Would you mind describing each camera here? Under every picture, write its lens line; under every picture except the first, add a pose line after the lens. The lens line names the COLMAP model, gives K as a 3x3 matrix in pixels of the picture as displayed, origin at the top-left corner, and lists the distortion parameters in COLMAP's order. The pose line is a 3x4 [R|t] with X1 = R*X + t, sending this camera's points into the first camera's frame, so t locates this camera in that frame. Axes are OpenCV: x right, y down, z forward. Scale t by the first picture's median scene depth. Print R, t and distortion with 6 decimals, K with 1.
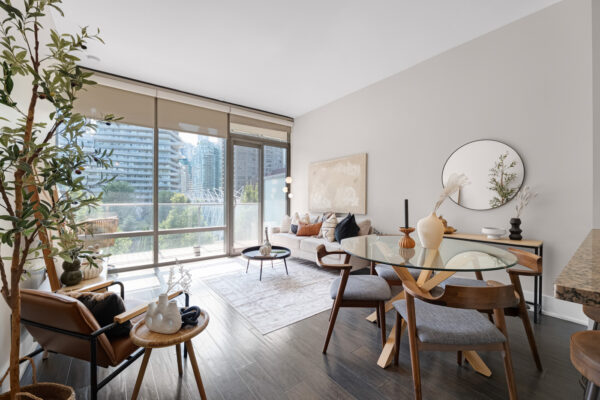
lens RADIAL K [[248.7, 0, 297.8], [0, 248.7, 201.1], [0, 0, 1]] dist [-0.012609, 0.000659]
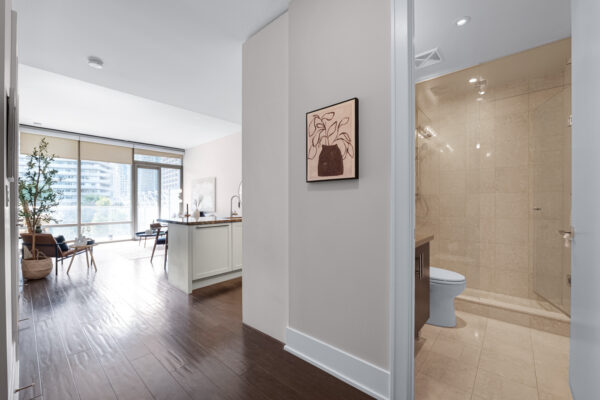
lens RADIAL K [[248.7, 0, 301.2], [0, 248.7, 204.6], [0, 0, 1]] dist [-0.012609, 0.000659]
pose [[0.978336, -0.002325, 0.207011, 0.439172], [0.002372, 0.999997, 0.000022, 0.001641], [-0.207011, 0.000470, 0.978339, -0.746570]]
